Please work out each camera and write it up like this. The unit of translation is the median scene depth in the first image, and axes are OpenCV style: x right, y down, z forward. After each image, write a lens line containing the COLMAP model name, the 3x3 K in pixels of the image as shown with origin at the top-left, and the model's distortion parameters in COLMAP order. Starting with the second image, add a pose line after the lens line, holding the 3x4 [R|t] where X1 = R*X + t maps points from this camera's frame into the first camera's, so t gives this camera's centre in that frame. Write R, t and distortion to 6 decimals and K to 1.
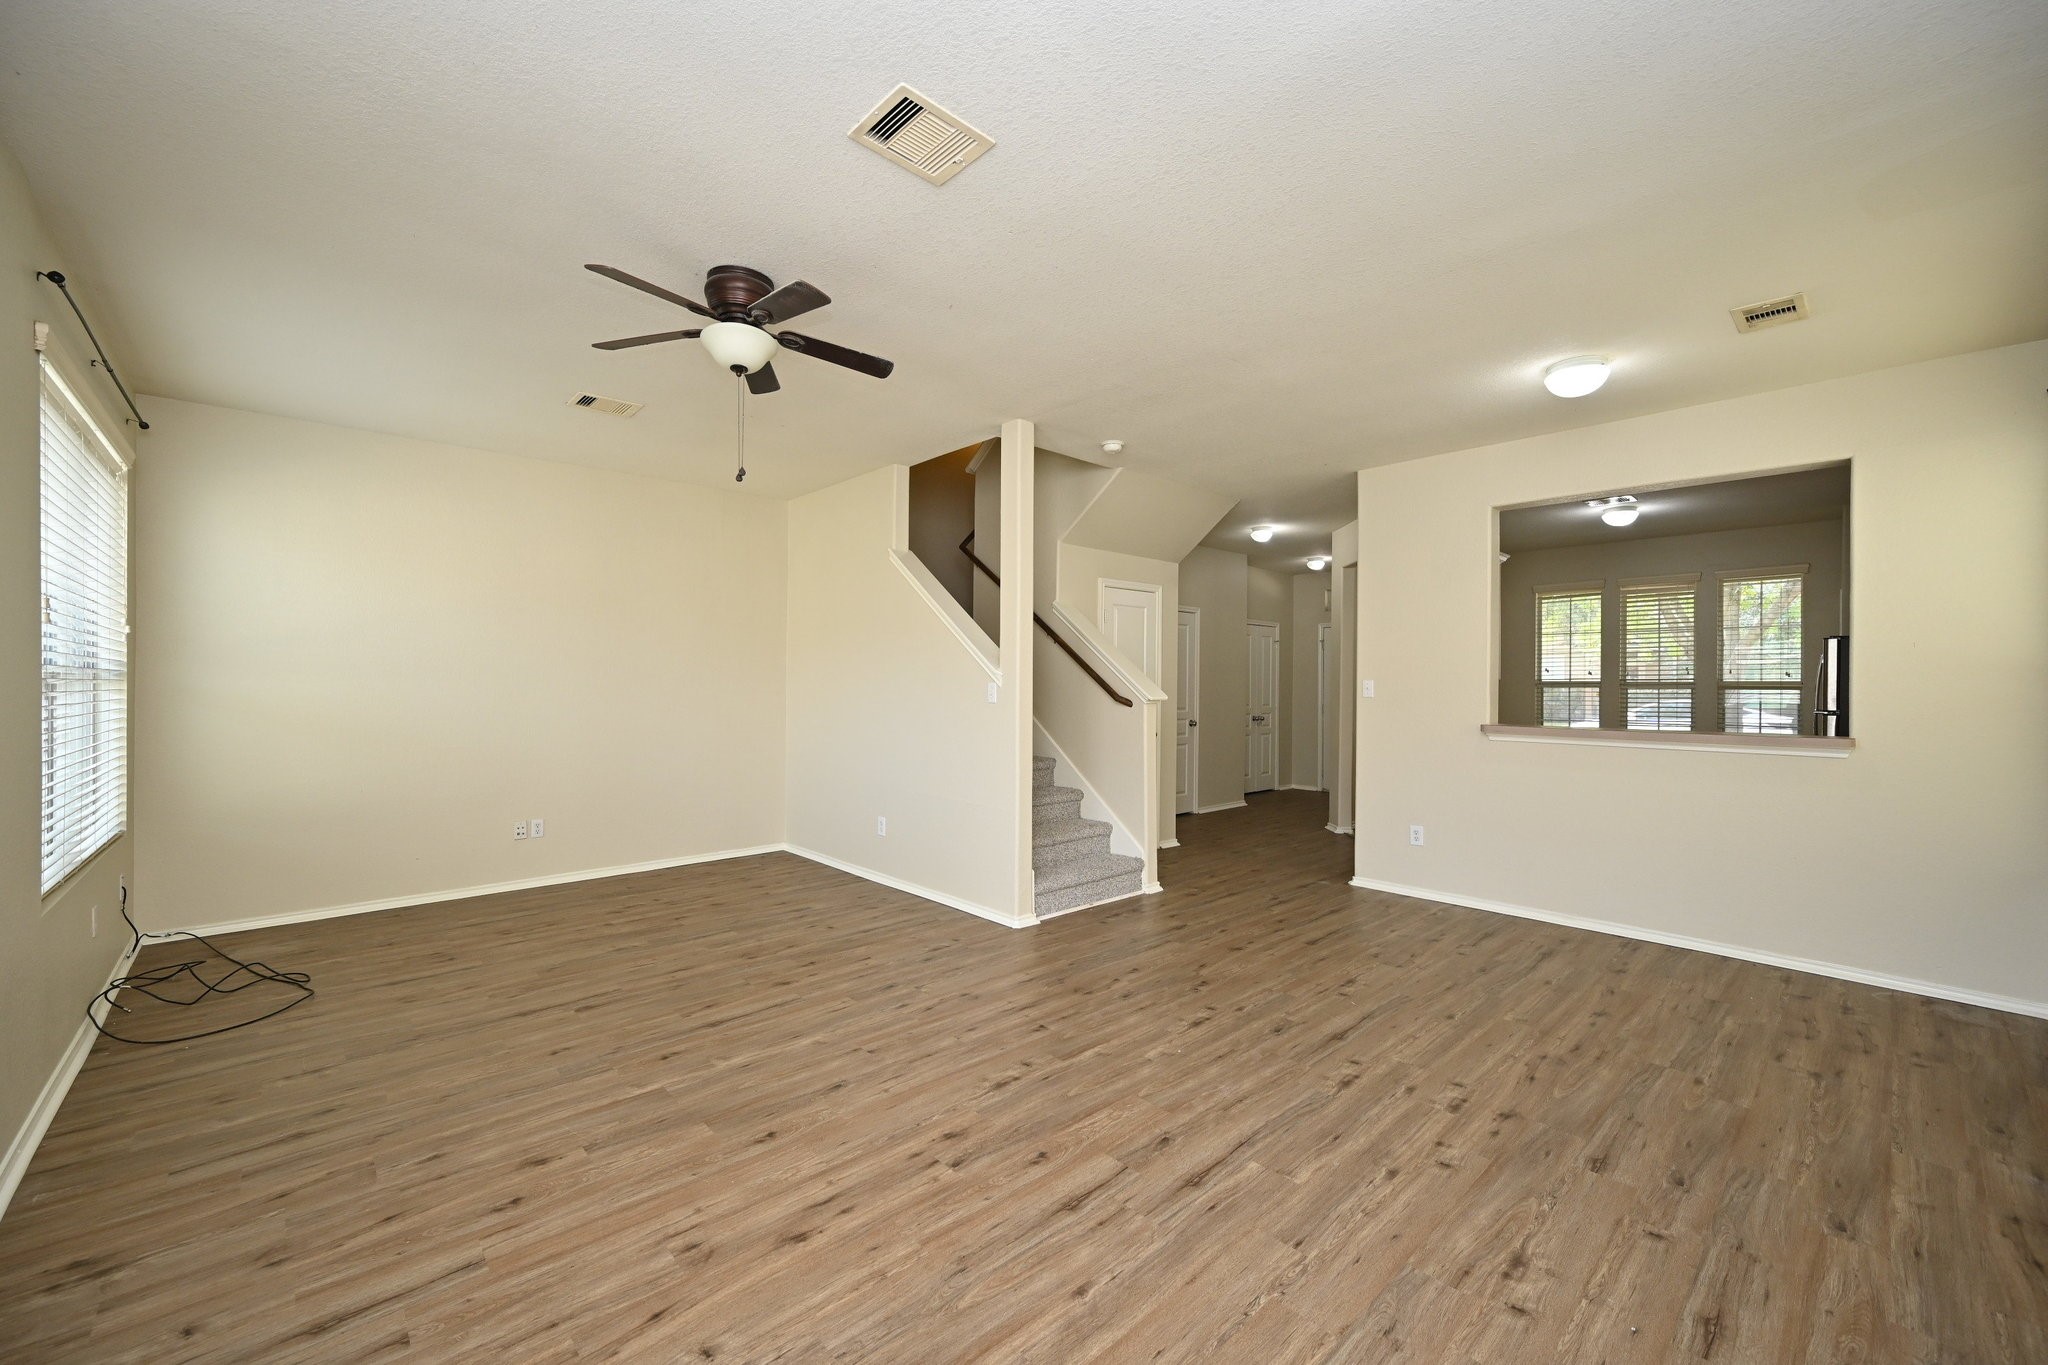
lens RADIAL K [[808.6, 0, 1021.0], [0, 808.6, 685.3], [0, 0, 1]] dist [-0.000301, 0.000145]
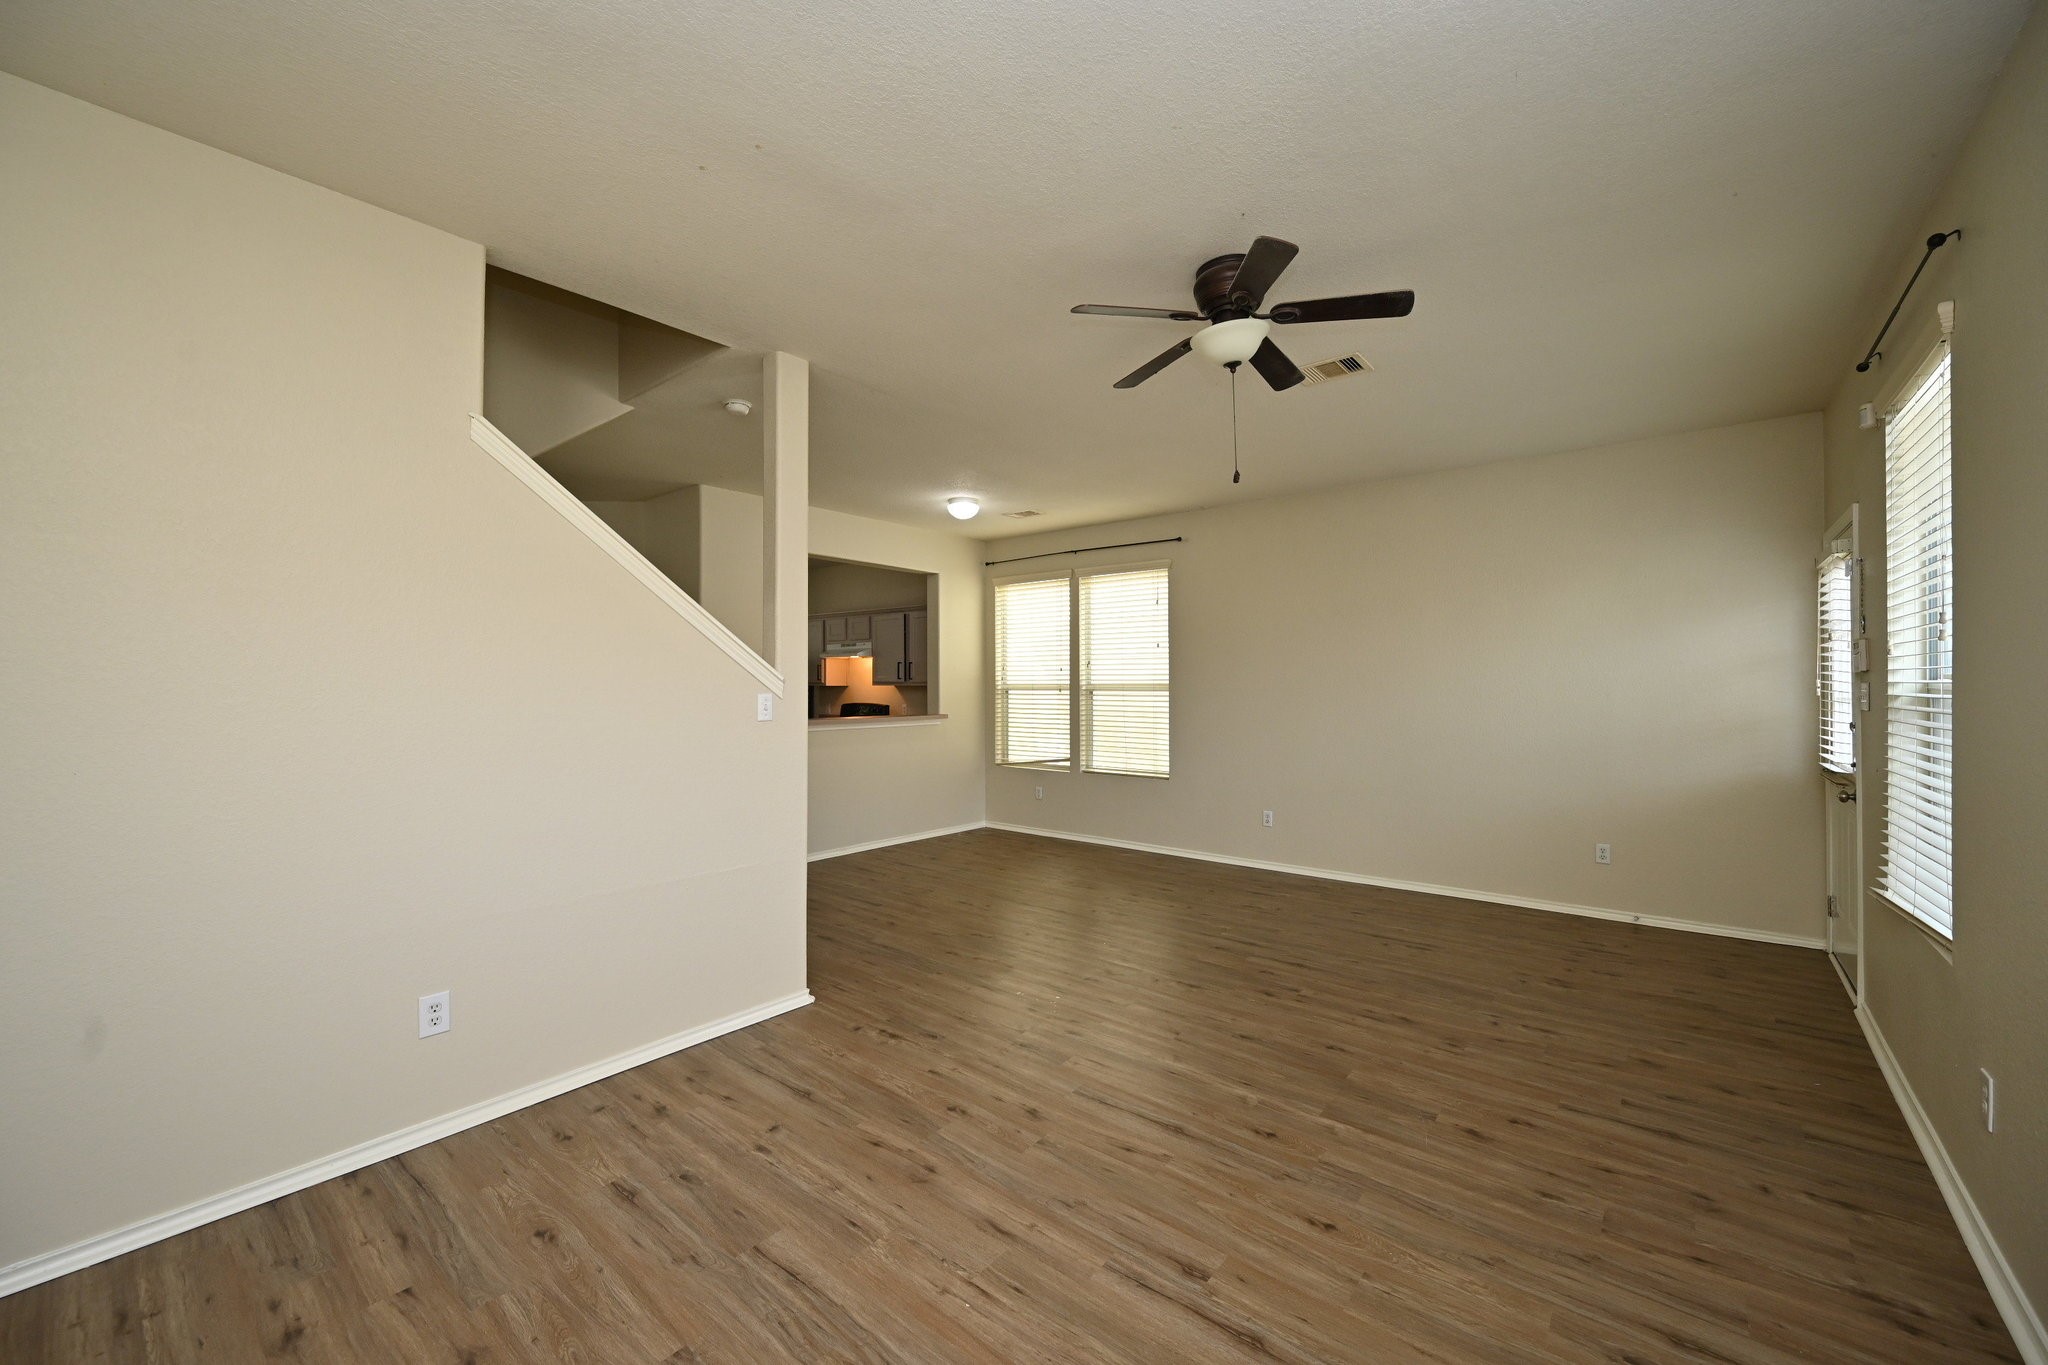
lens RADIAL K [[808.6, 0, 1021.0], [0, 808.6, 685.3], [0, 0, 1]] dist [-0.000301, 0.000145]
pose [[-0.139210, -0.006349, 0.990243, -1.318634], [0.002805, 0.999973, 0.006806, -0.026047], [-0.990259, 0.003725, -0.139188, 1.453787]]
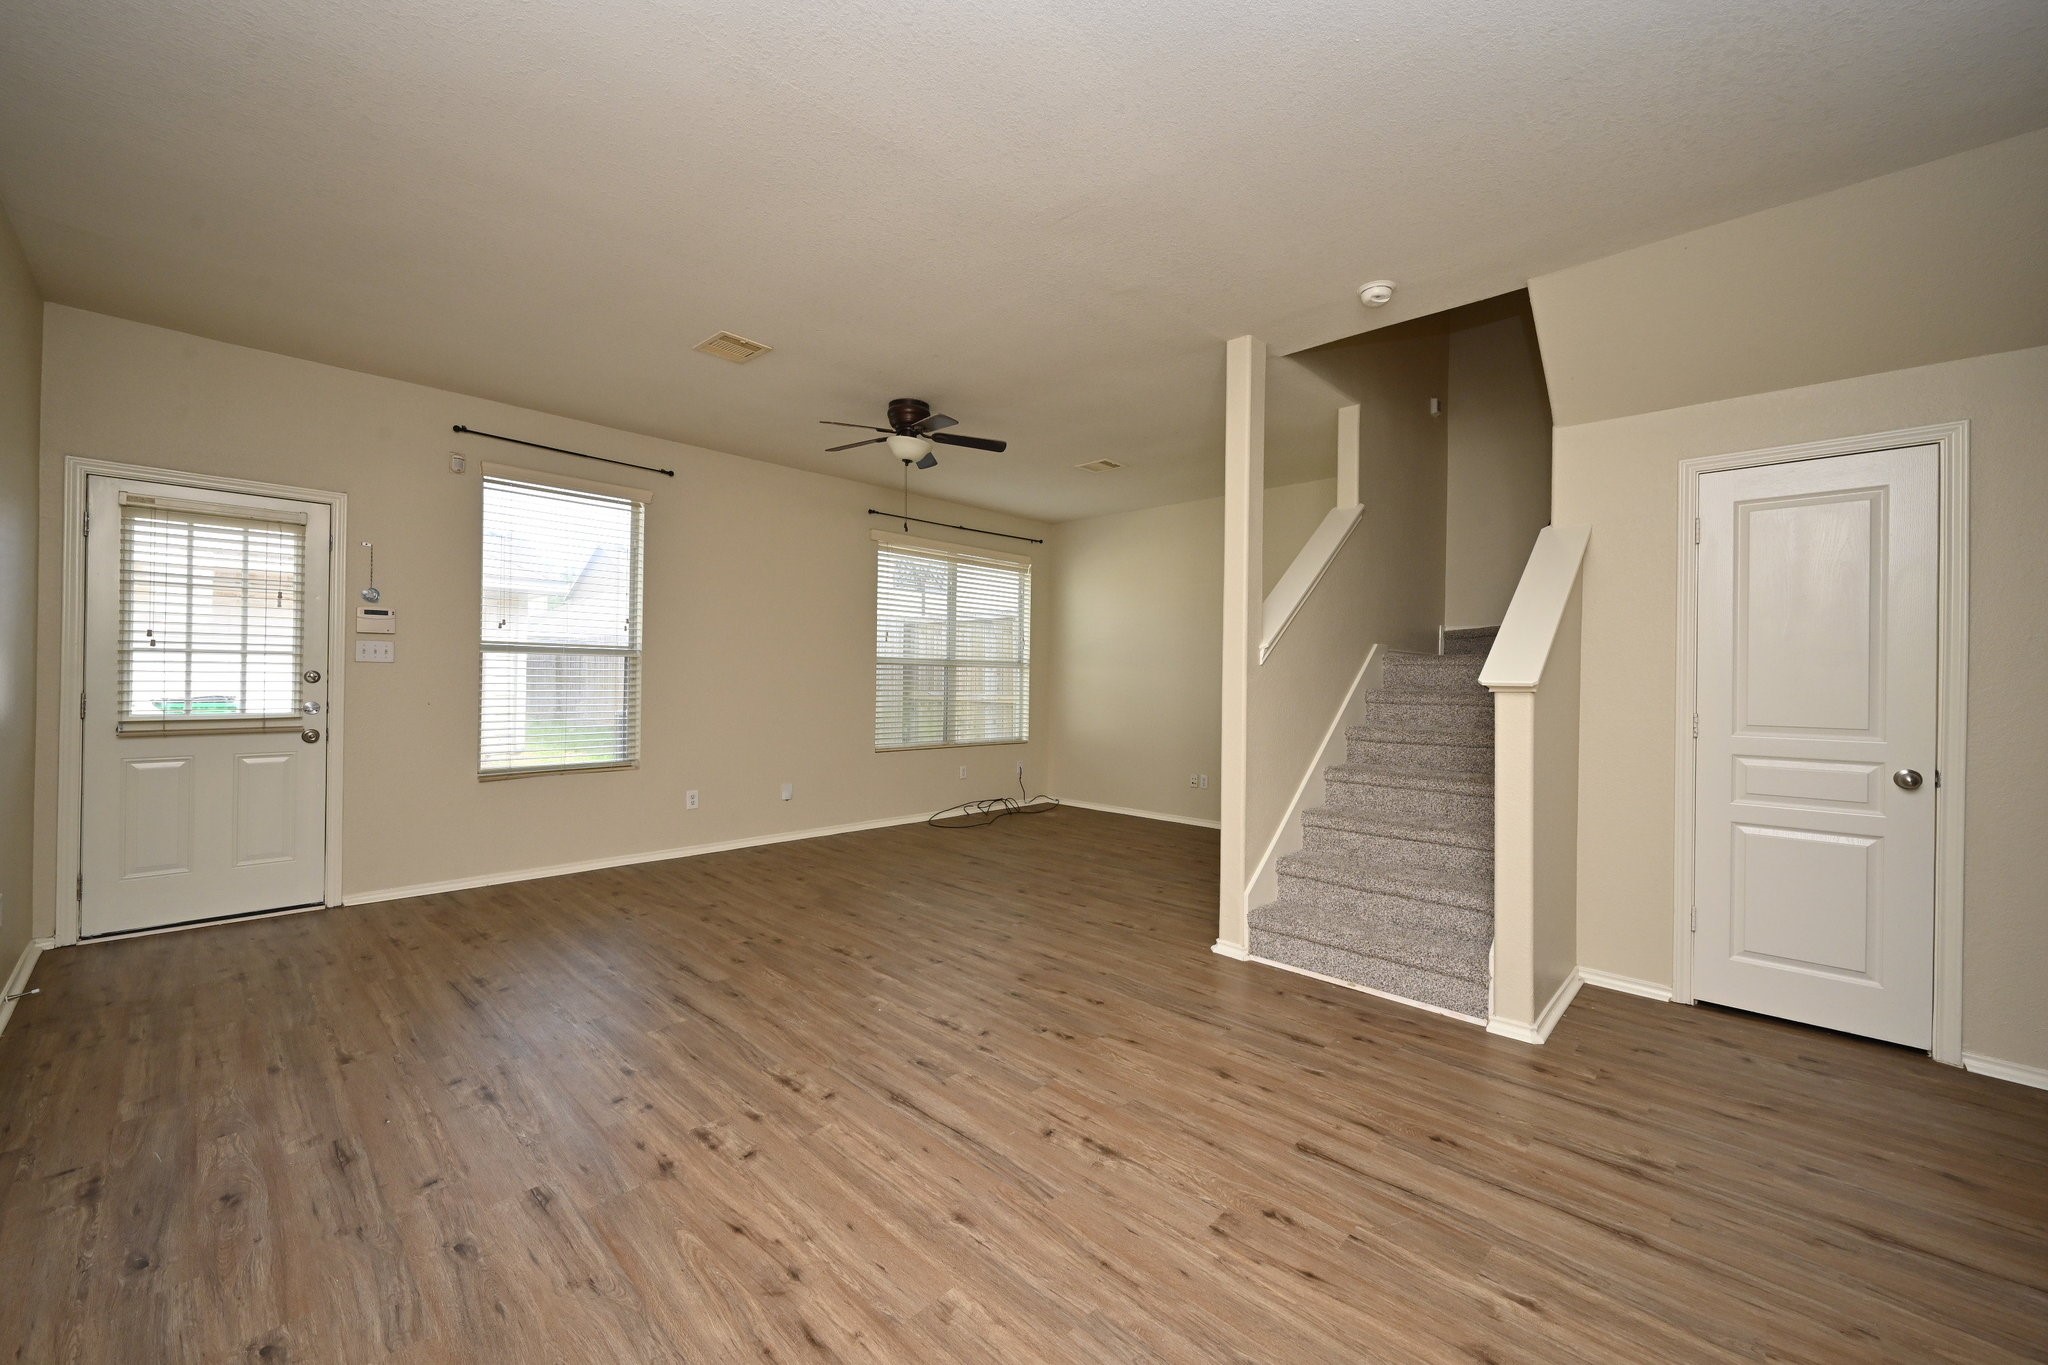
lens RADIAL K [[796.2, 0, 1012.2], [0, 796.2, 637.2], [0, 0, 1]] dist [0.000503, 0.000482]
pose [[0.055230, -0.055145, -0.996950, 1.323344], [-0.018003, 0.998256, -0.056215, 0.040861], [0.998311, 0.021053, 0.054141, 1.186541]]
